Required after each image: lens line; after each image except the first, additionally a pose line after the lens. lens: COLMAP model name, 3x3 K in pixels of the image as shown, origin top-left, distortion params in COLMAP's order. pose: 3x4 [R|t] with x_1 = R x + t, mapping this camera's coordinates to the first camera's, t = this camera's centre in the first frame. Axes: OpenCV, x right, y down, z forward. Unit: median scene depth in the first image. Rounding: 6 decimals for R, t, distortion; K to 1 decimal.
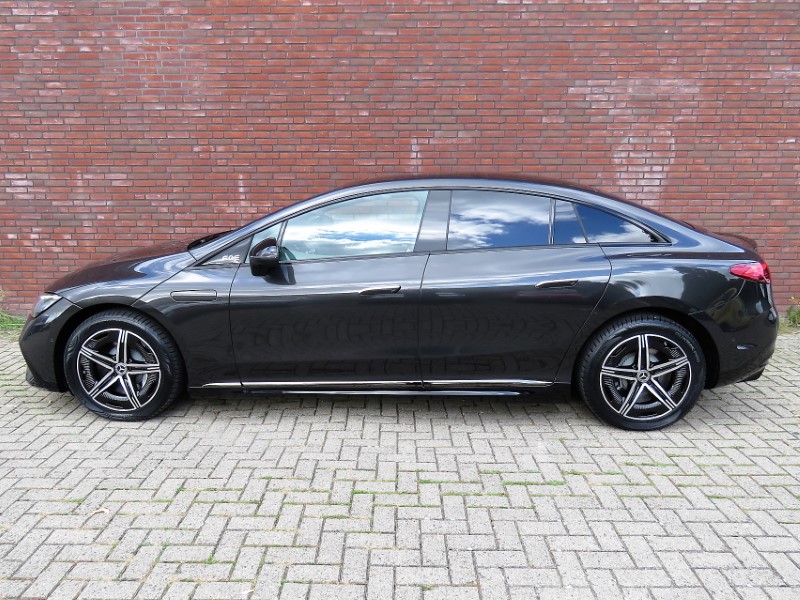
lens RADIAL K [[621.2, 0, 397.6], [0, 621.2, 297.6], [0, 0, 1]] dist [-0.013849, 0.005616]
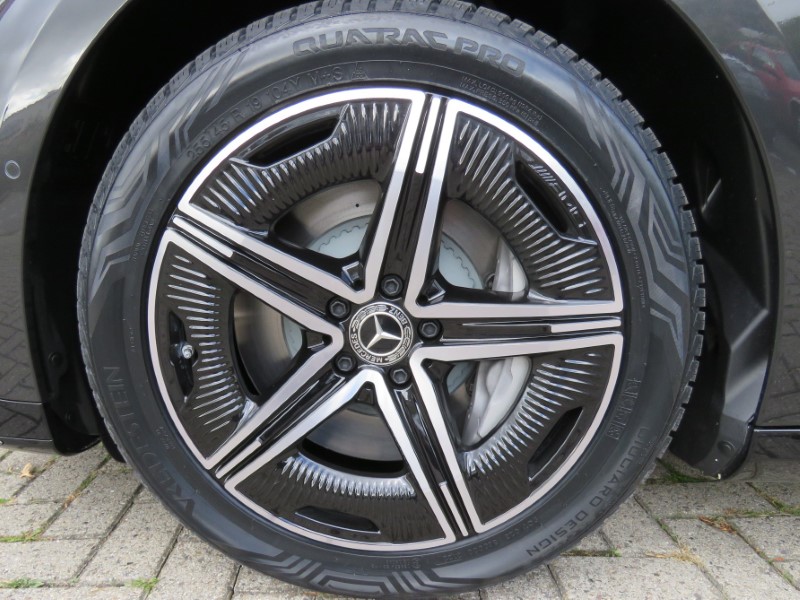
lens RADIAL K [[621.2, 0, 401.4], [0, 621.2, 300.2], [0, 0, 1]] dist [-0.013849, 0.005616]
pose [[0.999980, -0.006294, 0.000721, -0.441179], [0.006282, 0.999863, 0.015331, 0.102443], [-0.000817, -0.015326, 0.999882, 0.813230]]
